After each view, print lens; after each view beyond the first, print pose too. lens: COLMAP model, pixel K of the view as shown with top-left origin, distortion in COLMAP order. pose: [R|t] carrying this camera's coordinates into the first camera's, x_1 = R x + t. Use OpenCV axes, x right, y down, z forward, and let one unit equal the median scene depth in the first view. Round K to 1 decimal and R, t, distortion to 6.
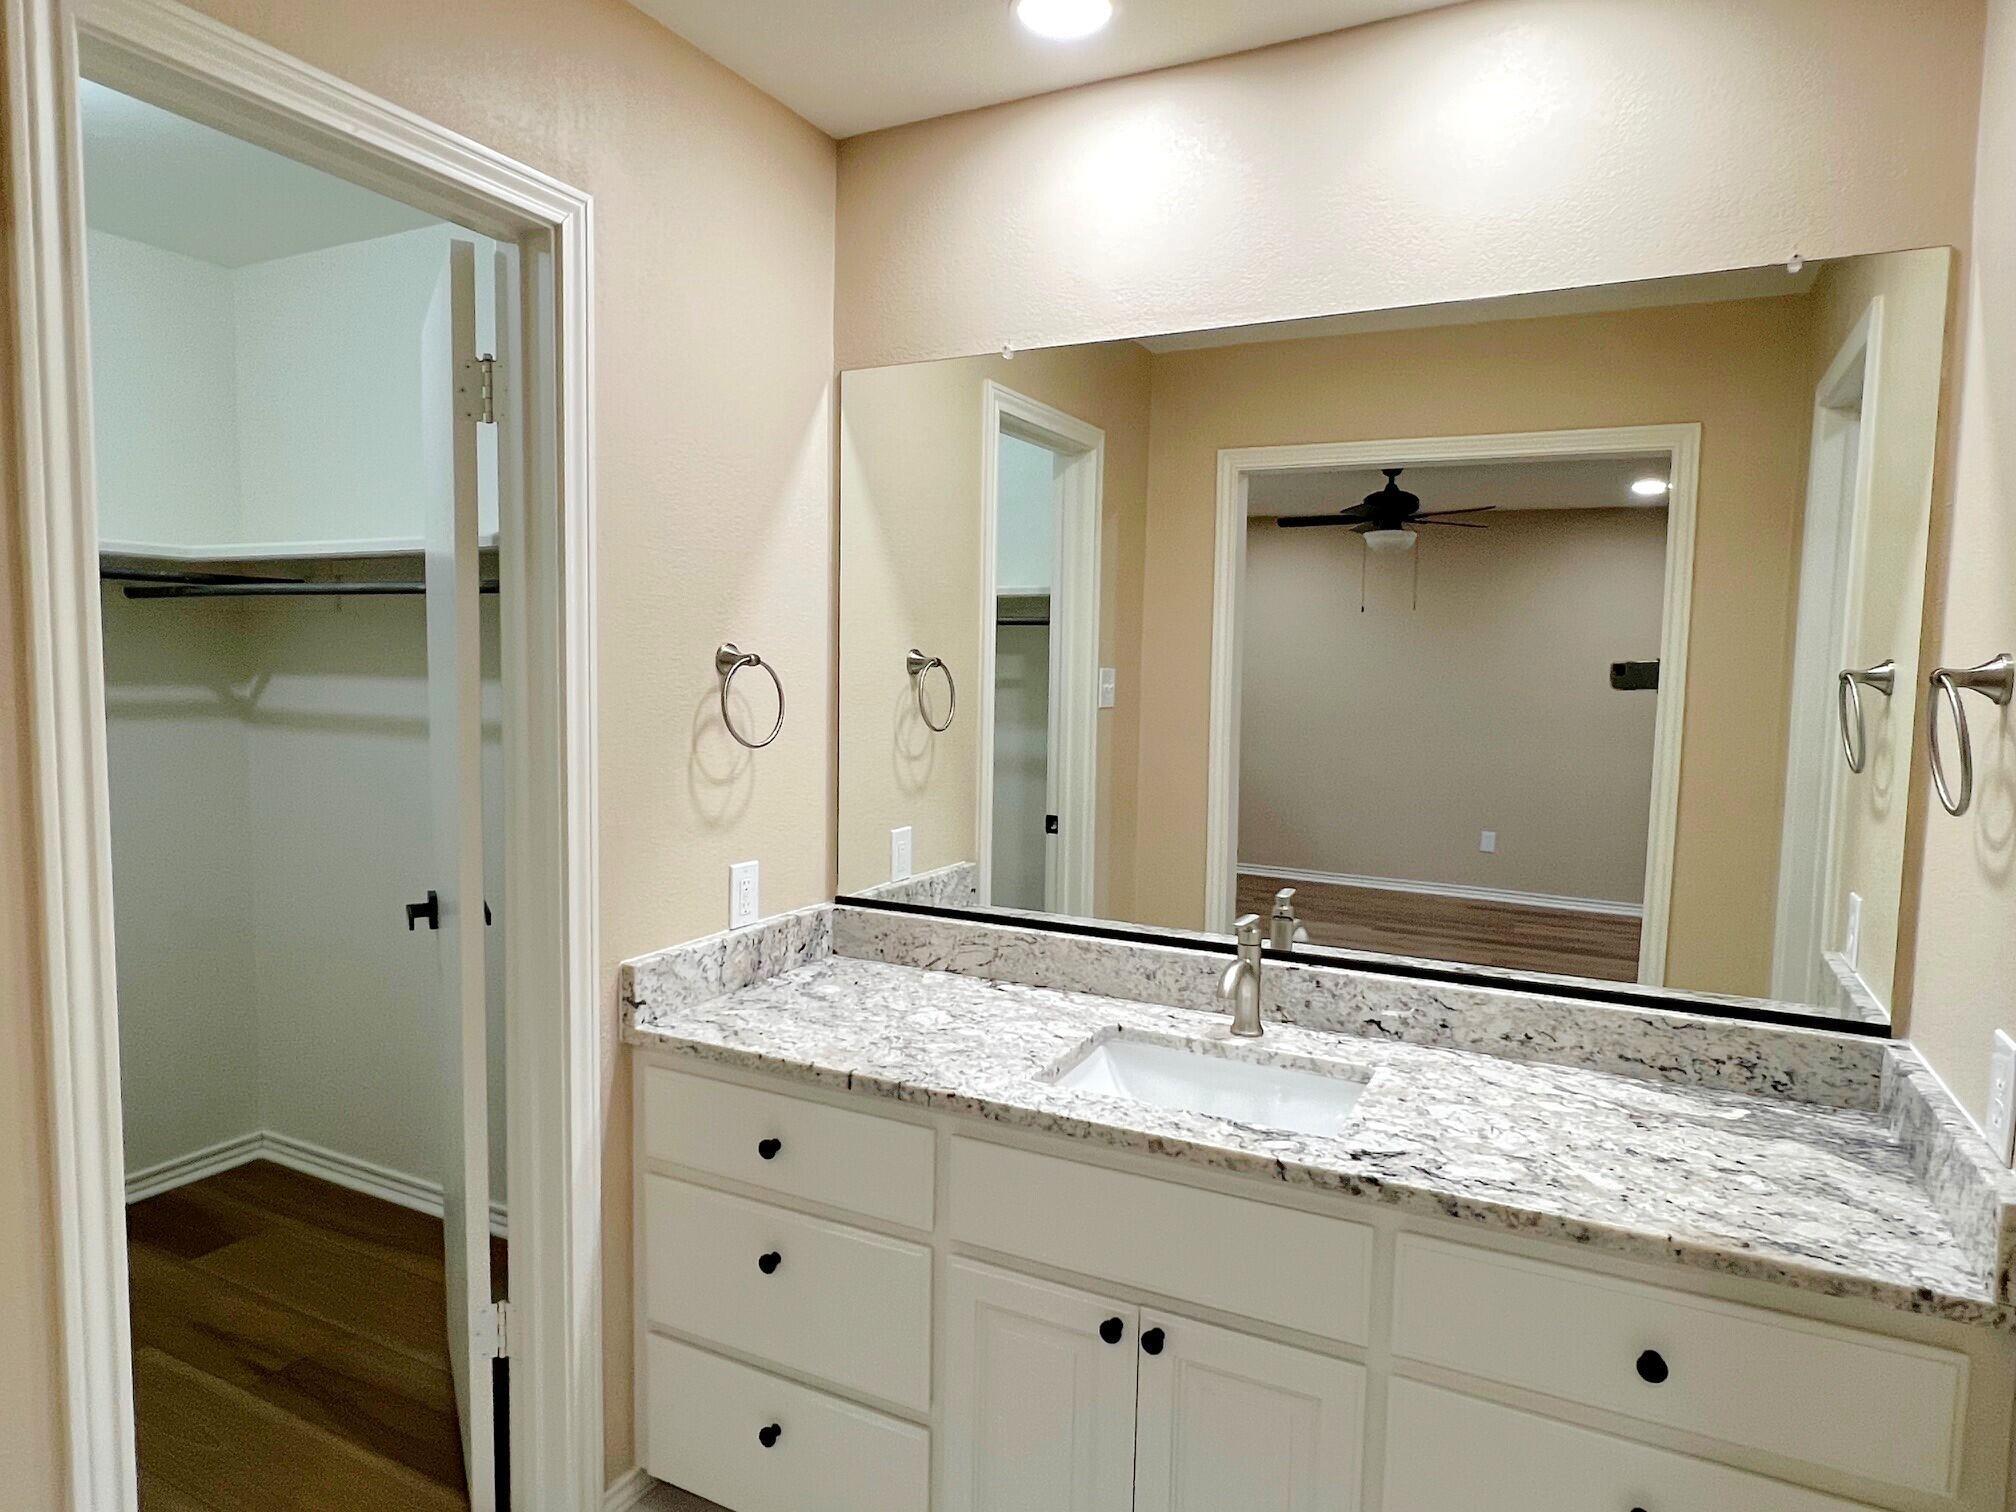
lens RADIAL K [[1207.2, 0, 987.6], [0, 1207.2, 761.0], [0, 0, 1]] dist [-0.001020, -0.002766]
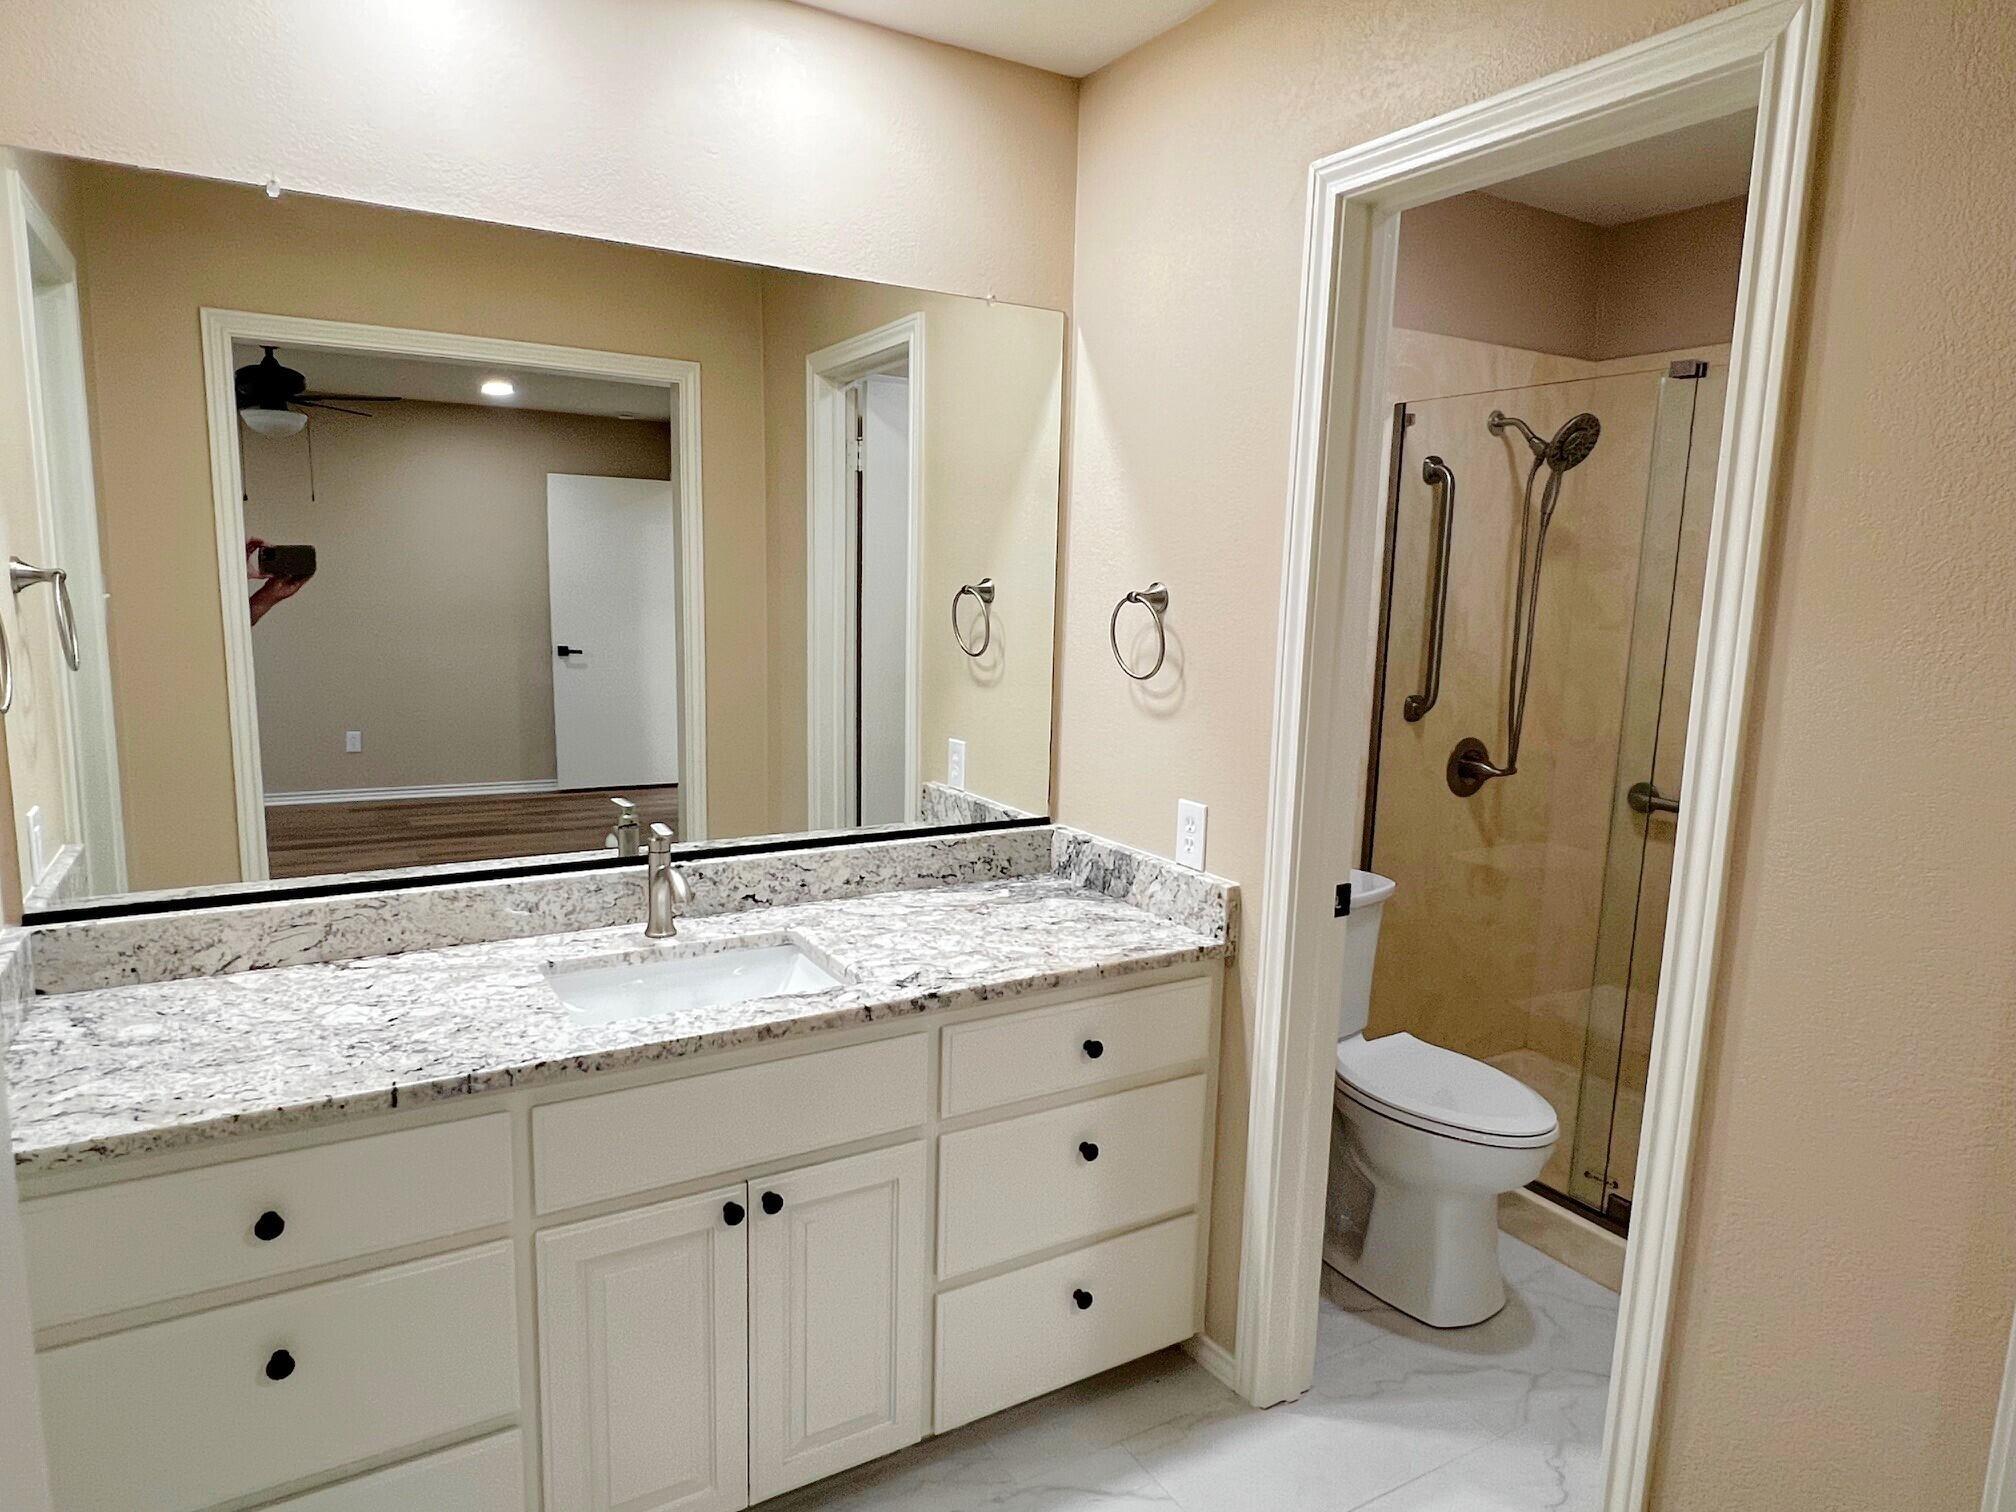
lens RADIAL K [[1203.7, 0, 998.6], [0, 1203.7, 766.1], [0, 0, 1]] dist [-0.002462, 0.001399]
pose [[0.531732, -0.135612, 0.835985, -0.533244], [0.054619, 0.990533, 0.125943, -0.042340], [-0.845150, -0.021307, 0.534105, 0.198454]]
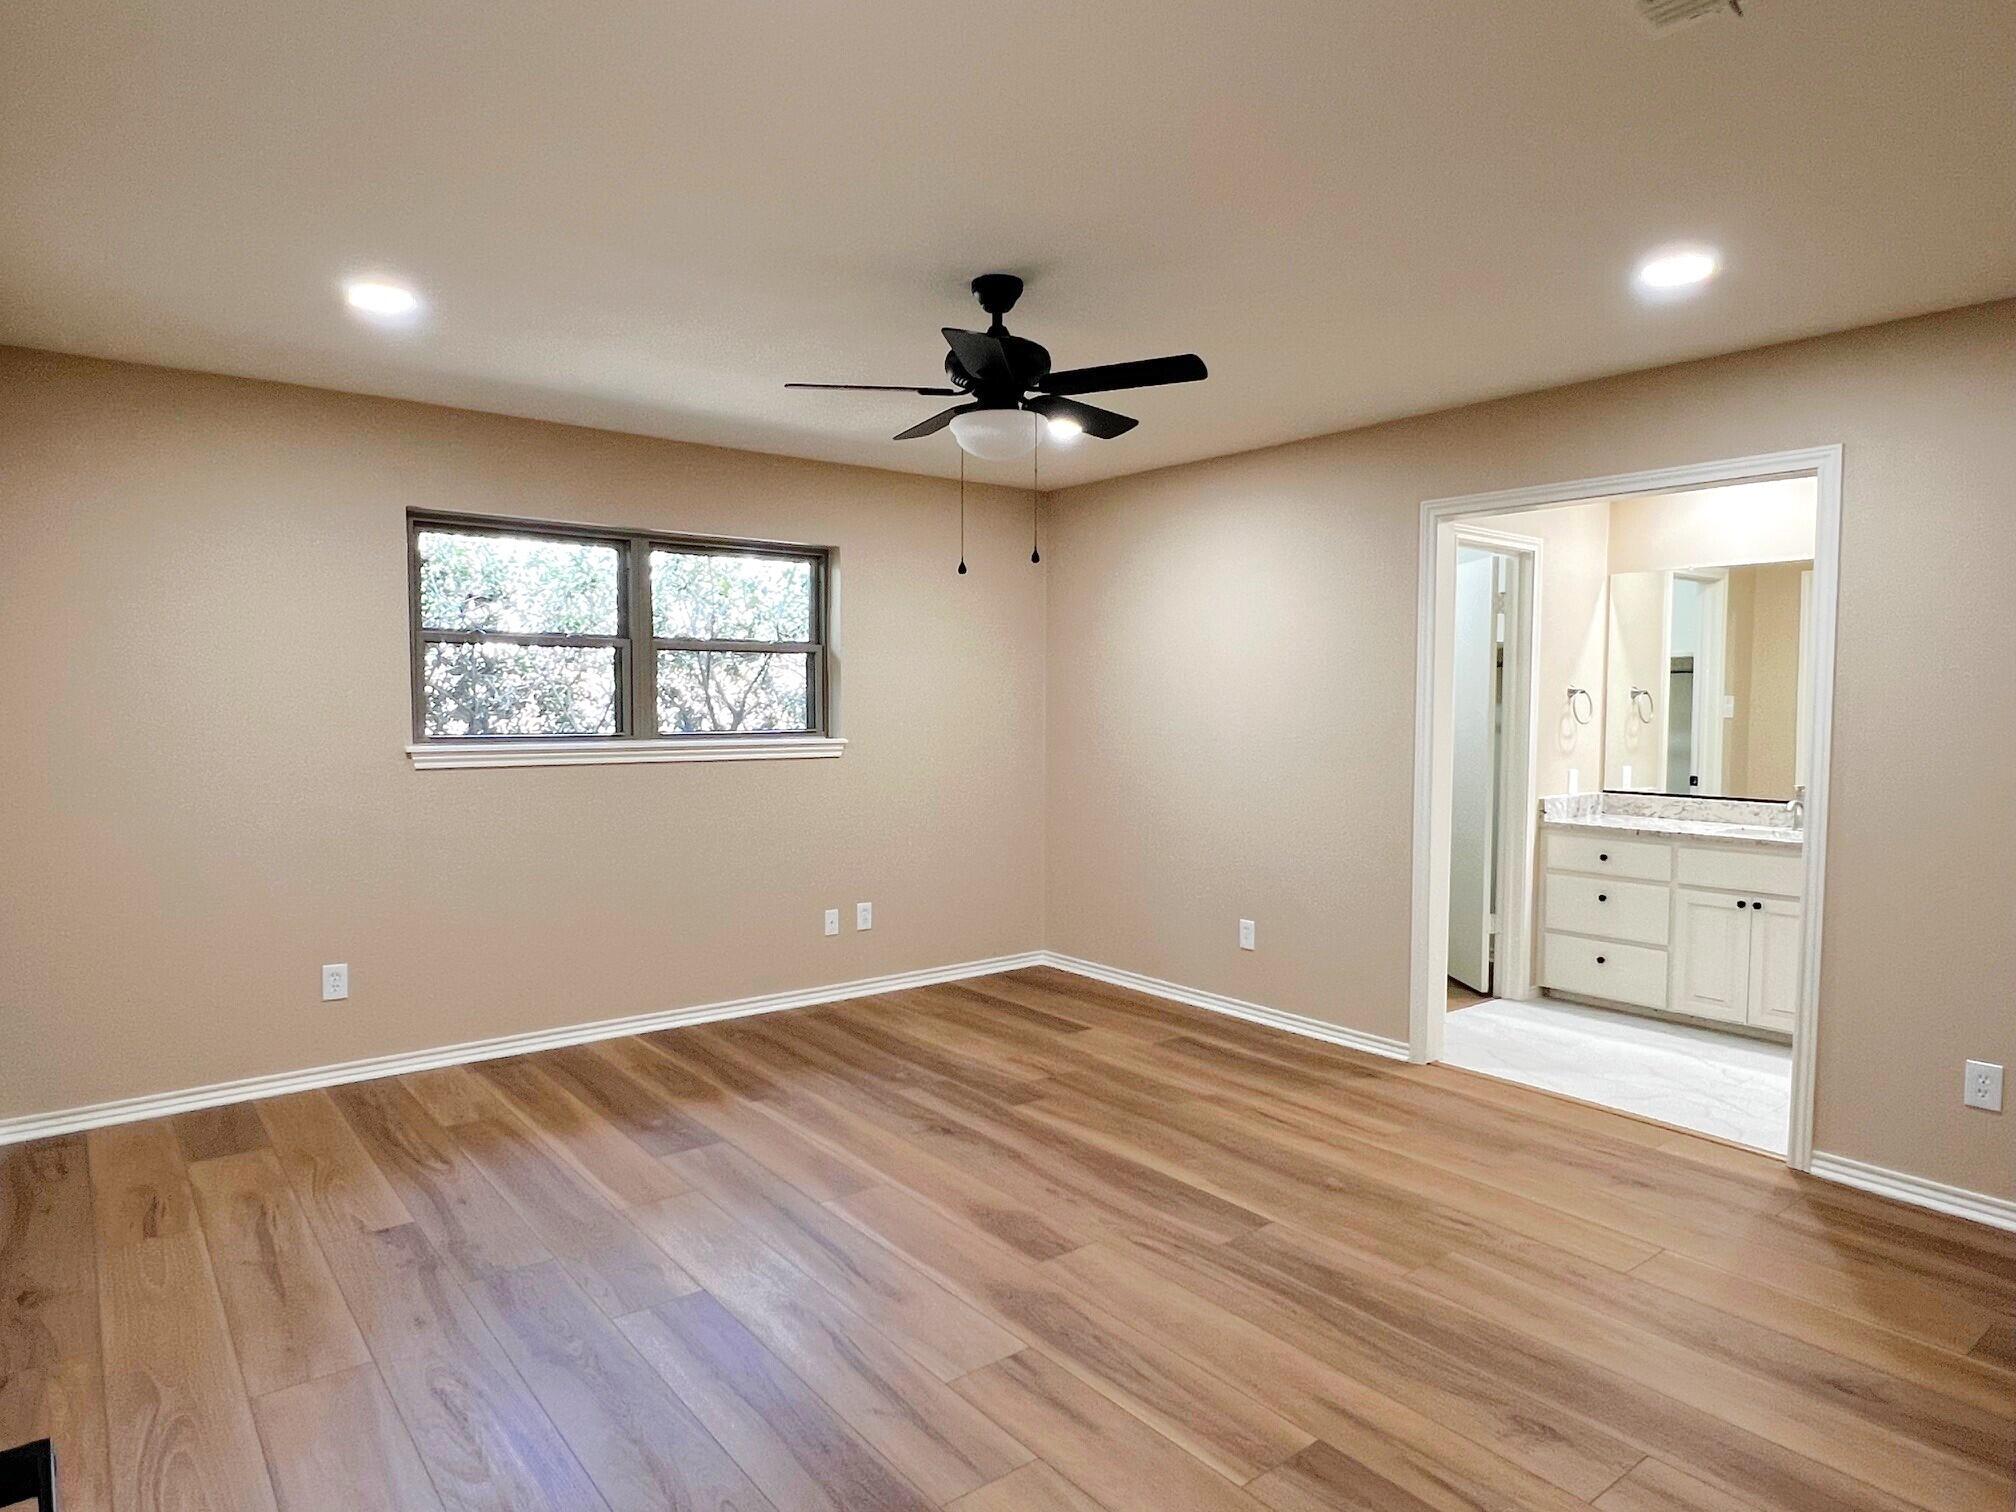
lens RADIAL K [[1203.7, 0, 998.6], [0, 1203.7, 766.1], [0, 0, 1]] dist [-0.002462, 0.001399]
pose [[0.909533, 0.010778, -0.415491, -0.303597], [-0.023138, 0.999426, -0.024725, 0.203999], [0.414987, 0.032102, 0.909261, -2.247999]]
